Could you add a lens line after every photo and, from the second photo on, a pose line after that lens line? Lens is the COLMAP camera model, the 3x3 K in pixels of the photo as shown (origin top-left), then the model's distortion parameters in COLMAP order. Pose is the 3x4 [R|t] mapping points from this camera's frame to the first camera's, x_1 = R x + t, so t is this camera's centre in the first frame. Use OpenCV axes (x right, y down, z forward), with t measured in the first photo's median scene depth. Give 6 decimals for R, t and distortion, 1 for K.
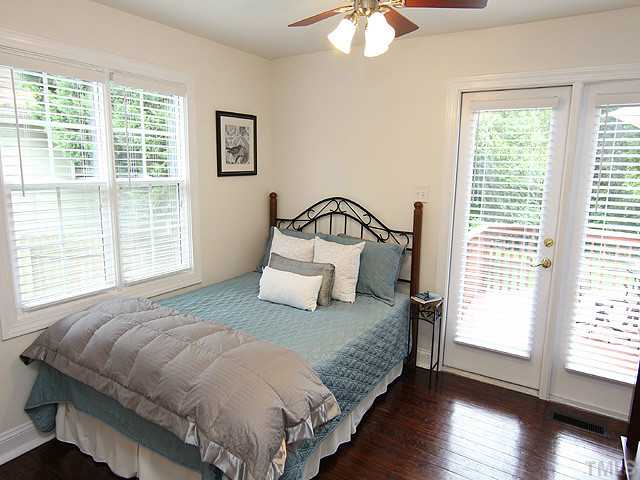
lens RADIAL K [[399.9, 0, 320.0], [0, 399.9, 240.0], [0, 0, 1]] dist [-0.004910, -0.000794]
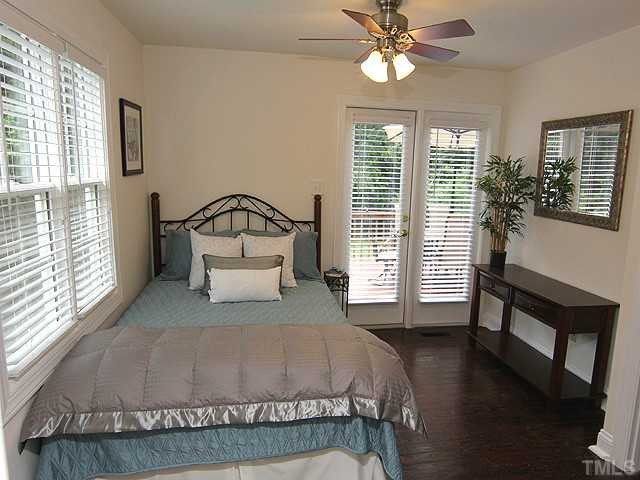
lens RADIAL K [[399.9, 0, 320.0], [0, 399.9, 240.0], [0, 0, 1]] dist [-0.004910, -0.000794]
pose [[0.759397, -0.117986, 0.639840, -0.481071], [0.105273, 0.992744, 0.058116, -0.027763], [-0.642054, 0.023225, 0.766307, 0.076112]]
